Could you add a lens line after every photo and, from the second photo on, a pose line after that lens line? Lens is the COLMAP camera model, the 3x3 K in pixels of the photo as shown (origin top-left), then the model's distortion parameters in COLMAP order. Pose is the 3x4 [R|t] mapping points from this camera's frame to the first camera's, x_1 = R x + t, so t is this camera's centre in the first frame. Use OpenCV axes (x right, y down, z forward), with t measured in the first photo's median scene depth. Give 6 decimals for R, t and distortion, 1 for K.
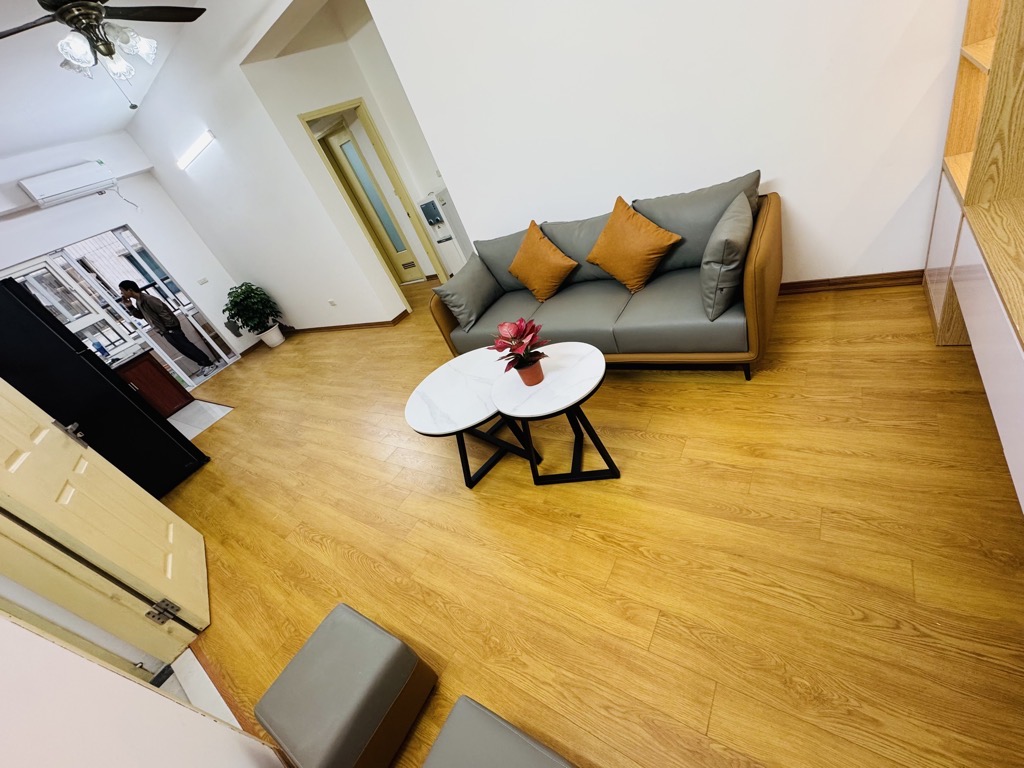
lens RADIAL K [[406.1, 0, 511.1], [0, 406.1, 384.9], [0, 0, 1]] dist [-0.002470, -0.000225]
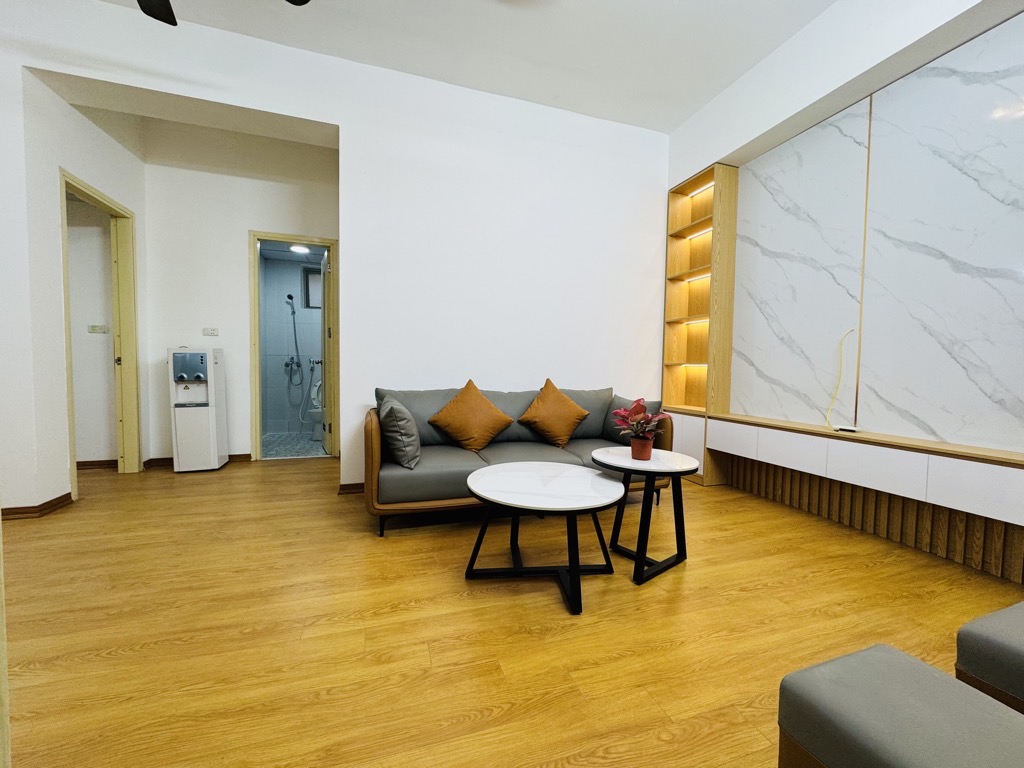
lens RADIAL K [[406.1, 0, 511.1], [0, 406.1, 384.9], [0, 0, 1]] dist [-0.002470, -0.000225]
pose [[0.578793, 0.340450, 0.741008, -0.894494], [0.223363, 0.807746, -0.545579, 0.302496], [-0.784288, 0.481291, 0.391474, 0.624103]]
